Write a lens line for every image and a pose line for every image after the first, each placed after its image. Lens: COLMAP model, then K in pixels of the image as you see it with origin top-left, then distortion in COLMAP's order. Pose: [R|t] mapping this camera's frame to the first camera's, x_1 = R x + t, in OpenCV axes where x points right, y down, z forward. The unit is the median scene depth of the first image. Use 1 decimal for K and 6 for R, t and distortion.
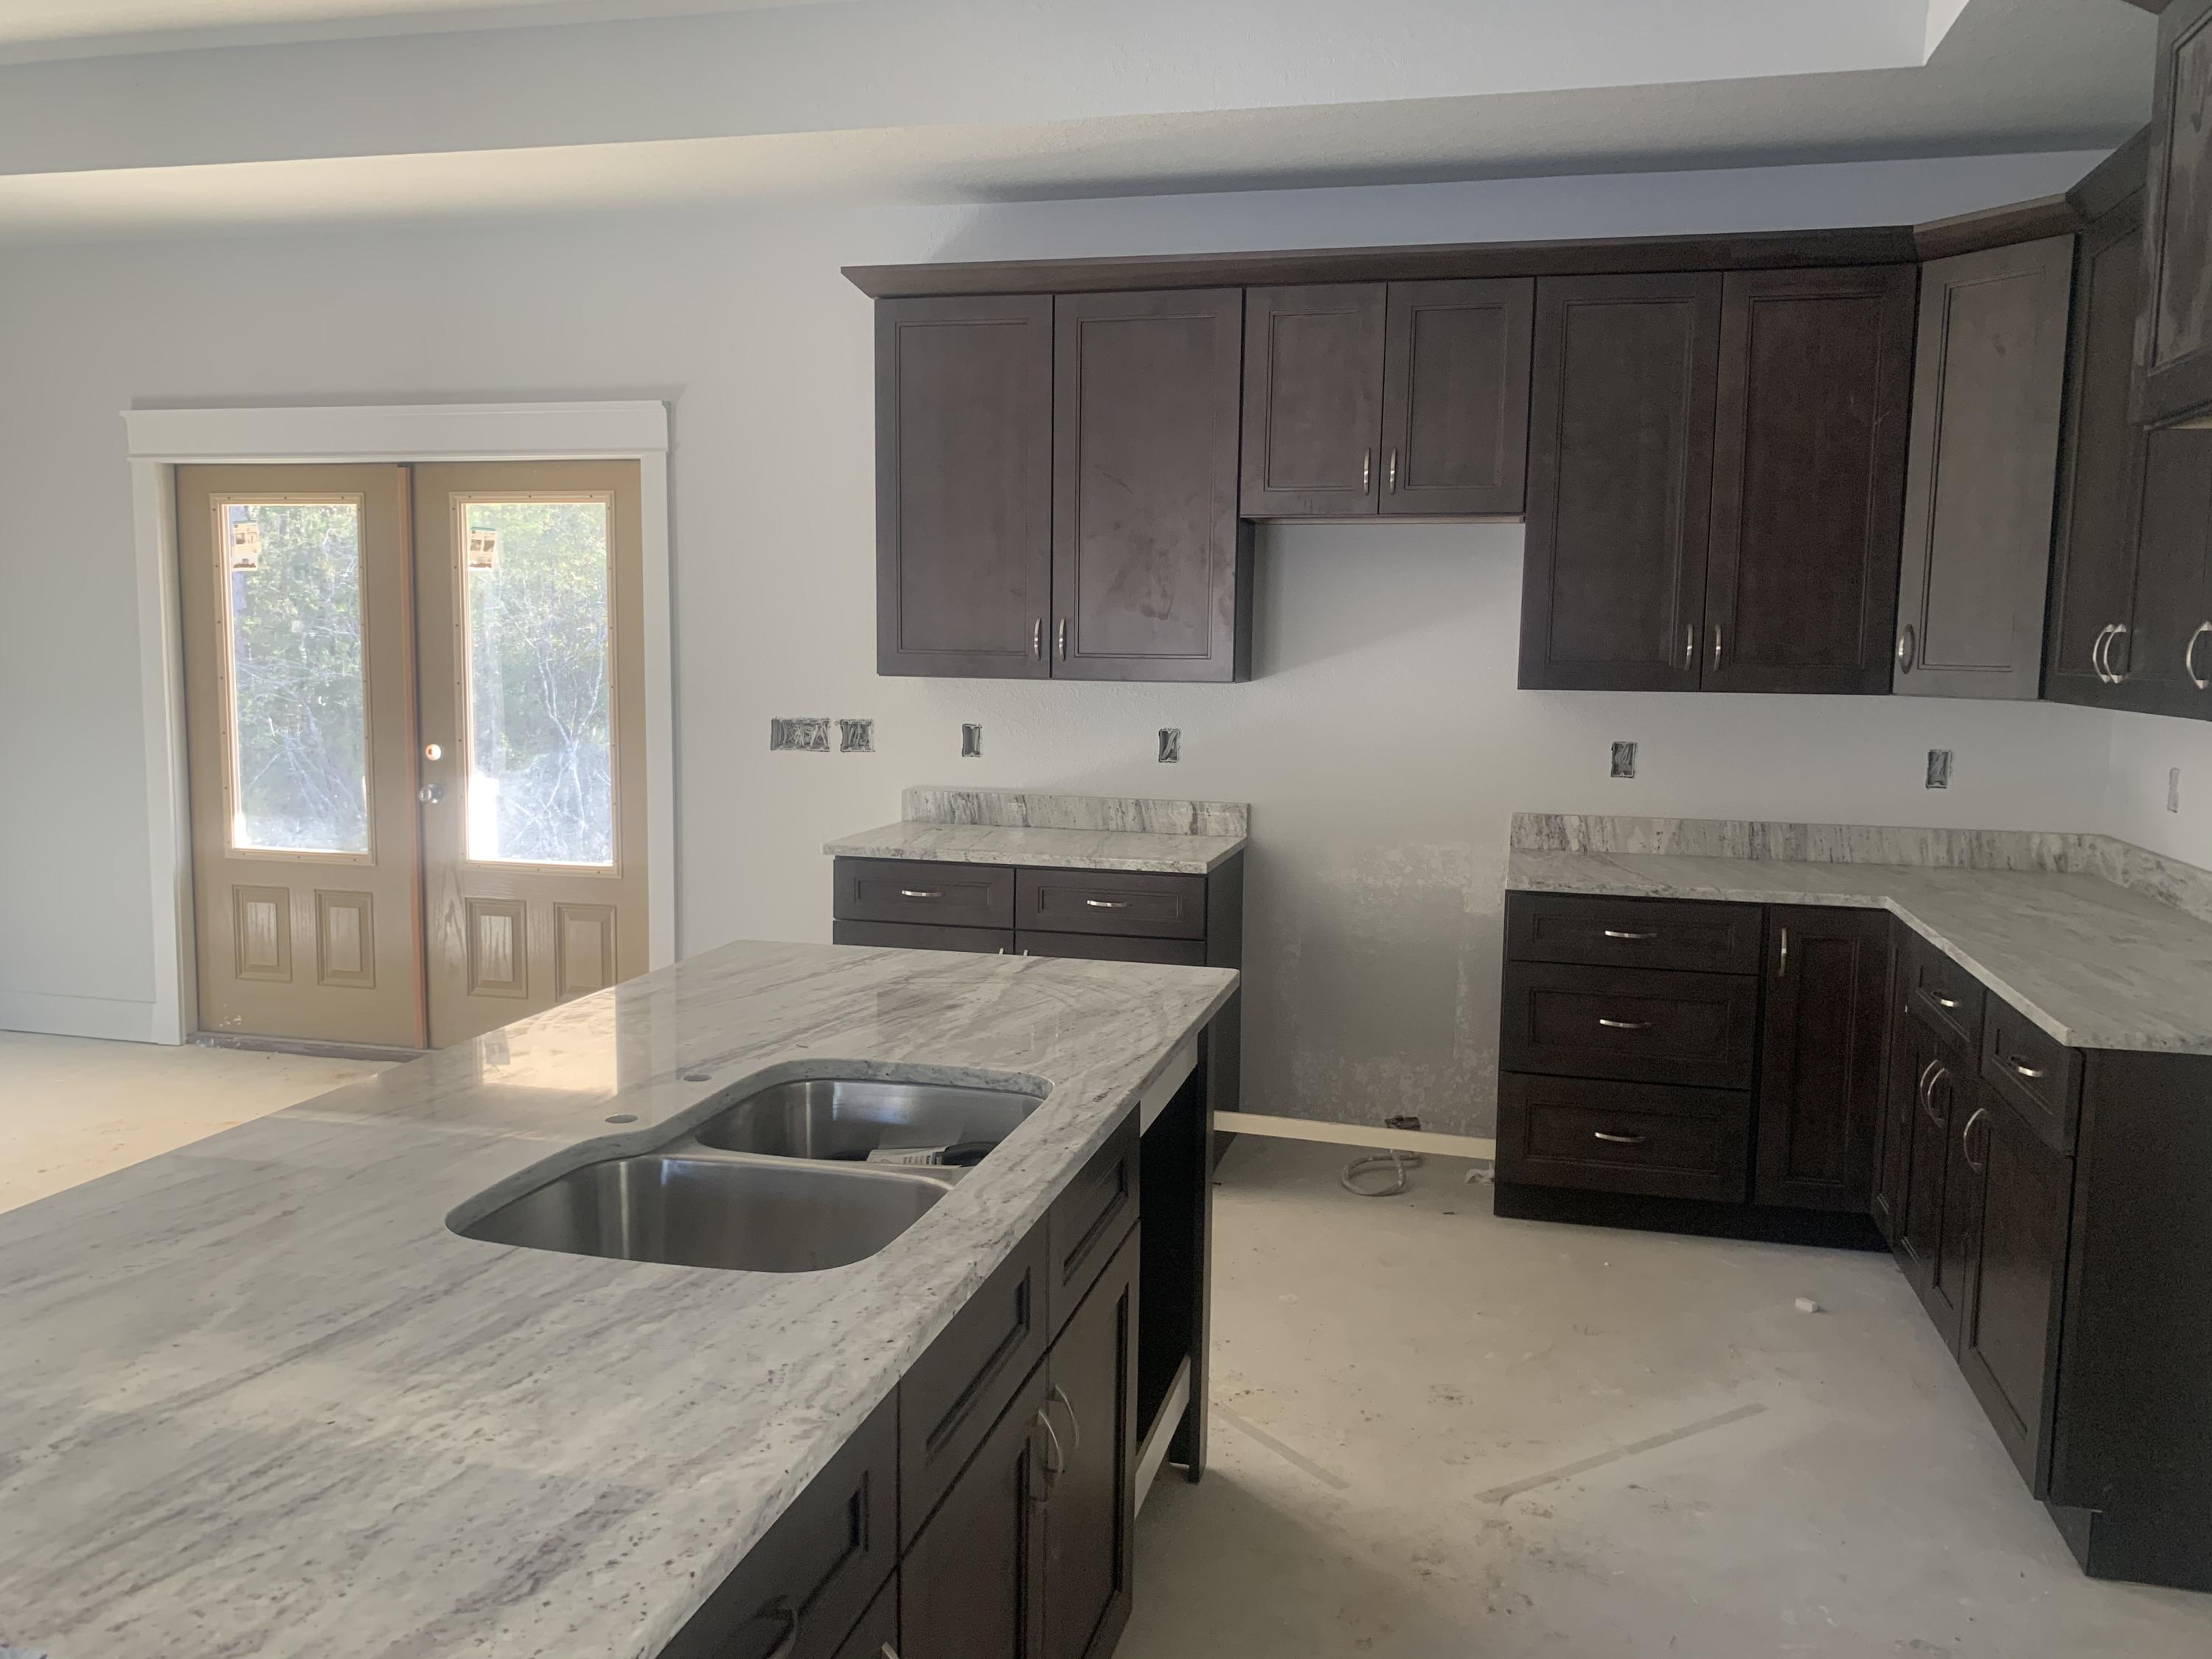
lens RADIAL K [[1676.4, 0, 1116.6], [0, 1676.4, 823.7], [0, 0, 1]] dist [0.004148, -0.008104]
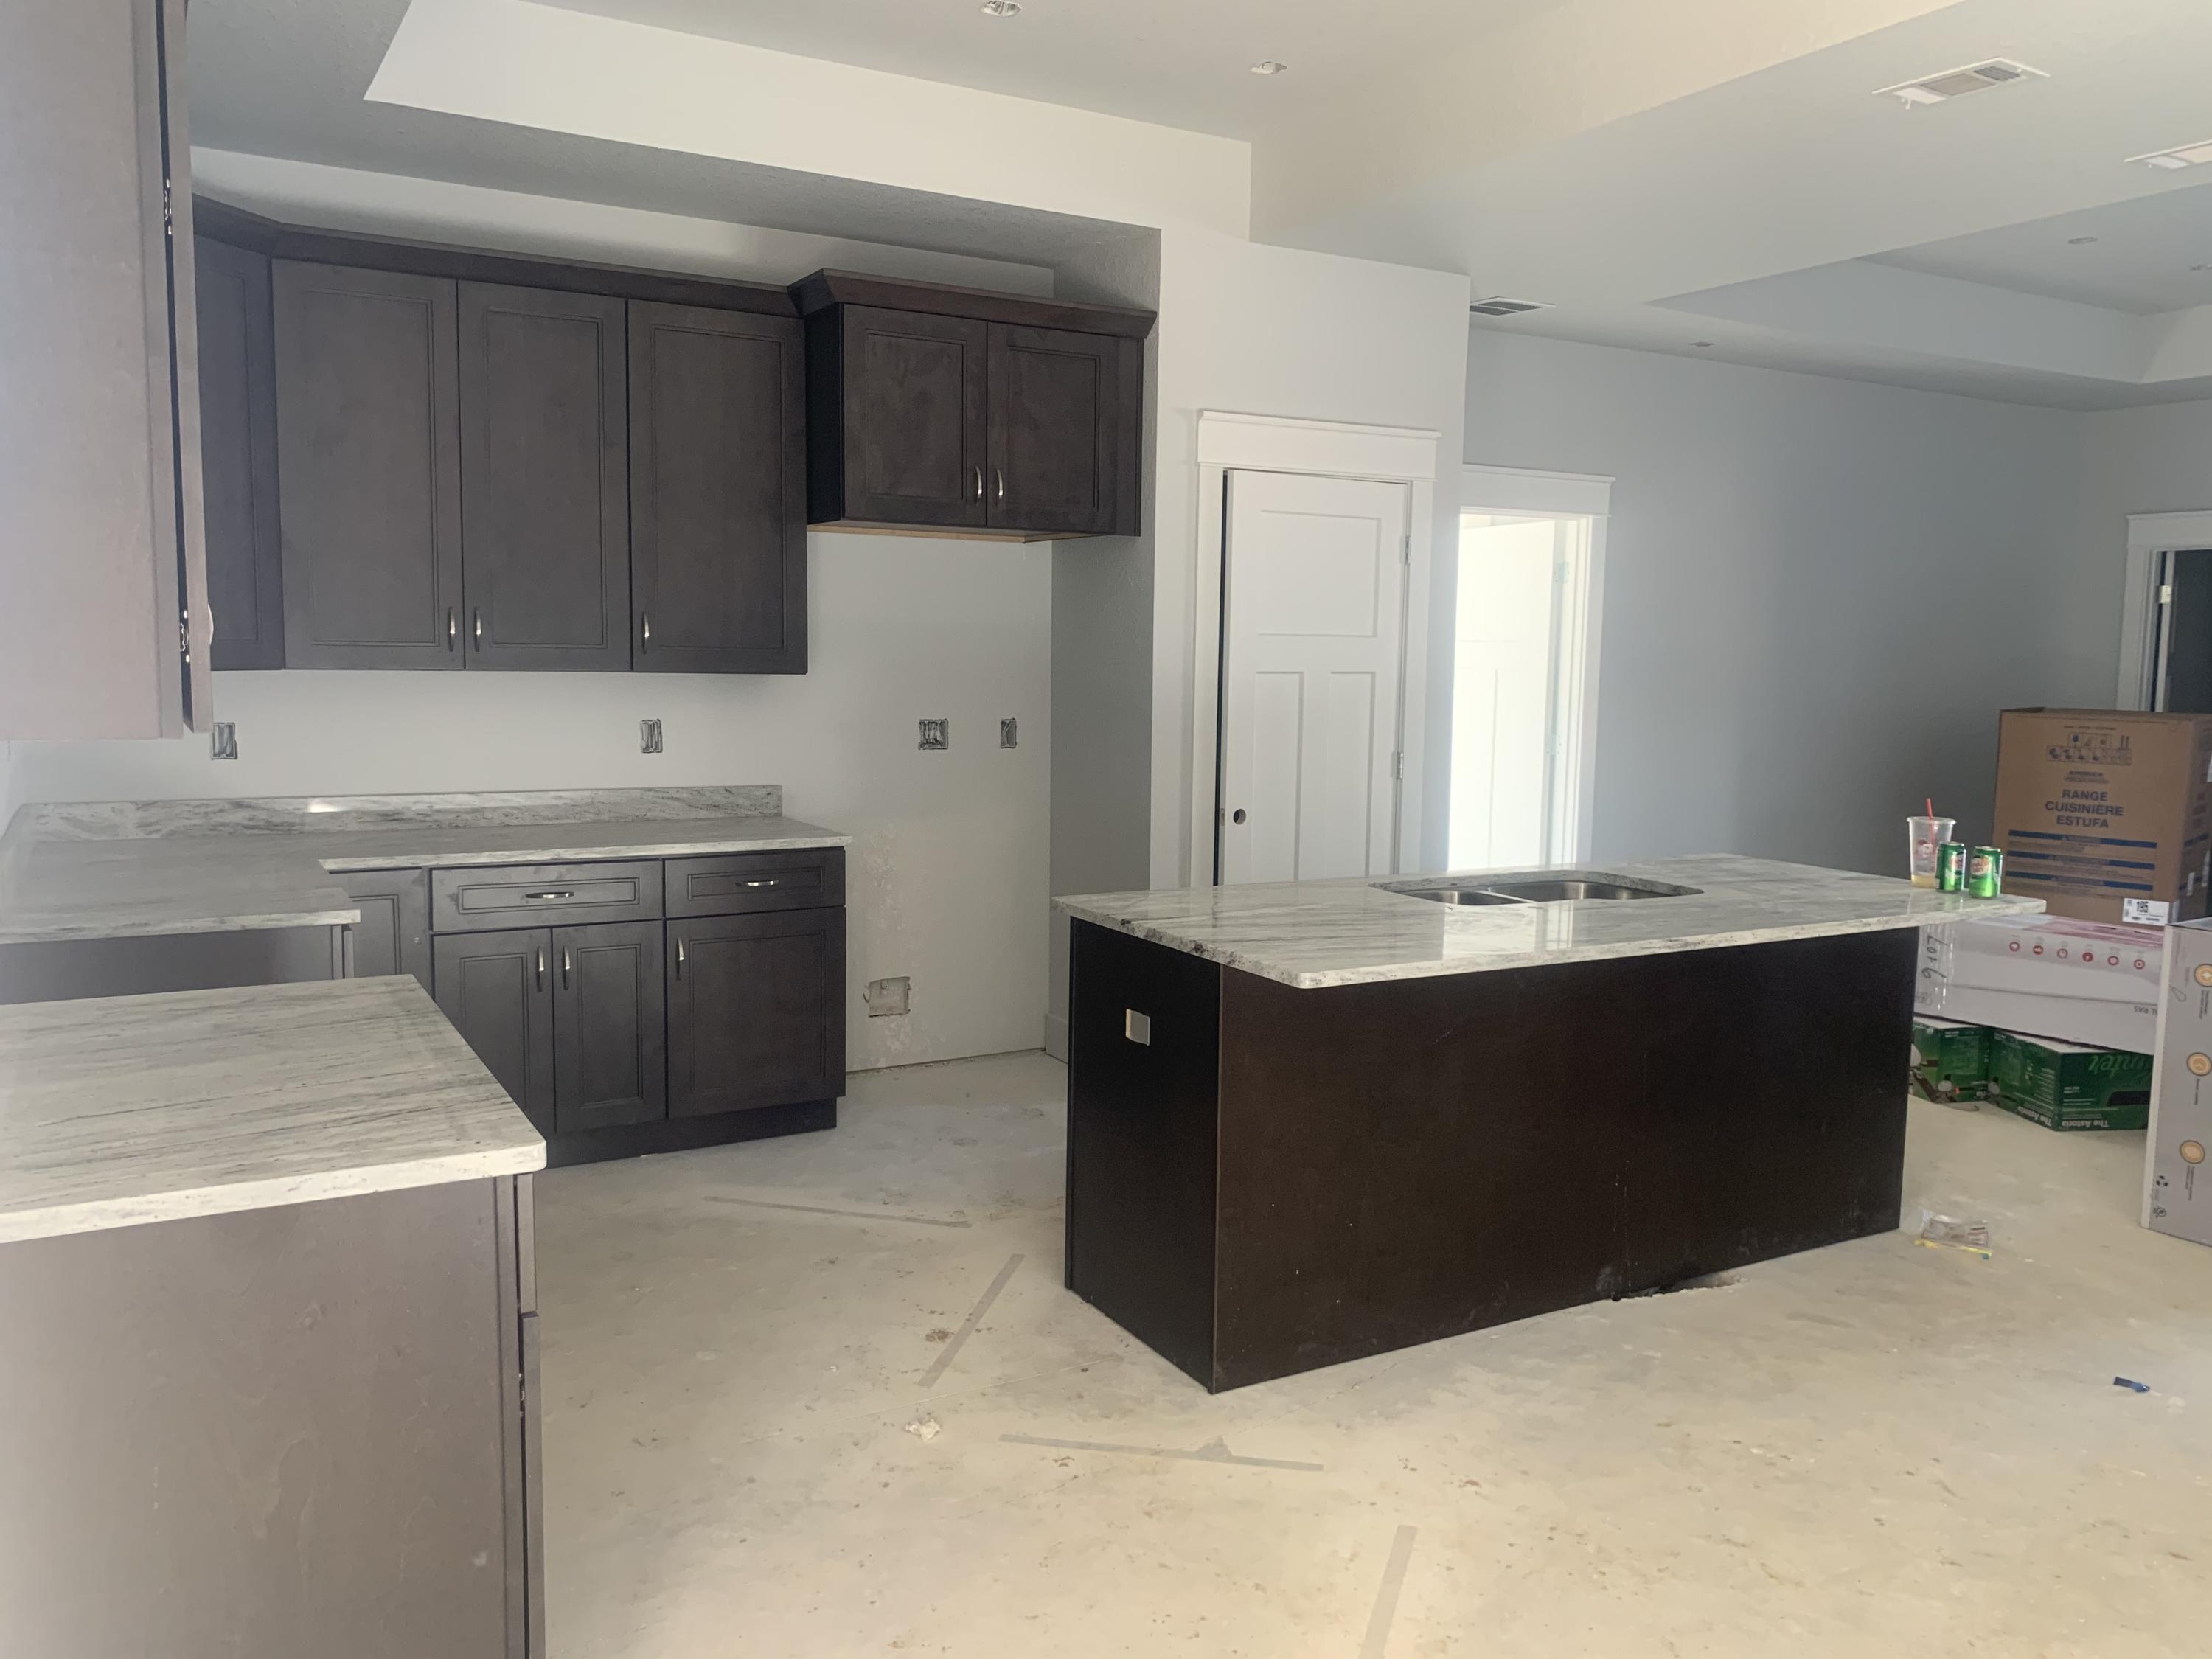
lens RADIAL K [[1676.4, 0, 1116.6], [0, 1676.4, 823.7], [0, 0, 1]] dist [0.004148, -0.008104]
pose [[-0.686337, -0.101109, 0.720221, -0.837727], [0.053930, 0.980487, 0.189040, -0.195920], [-0.725282, 0.168587, -0.667492, 1.730758]]
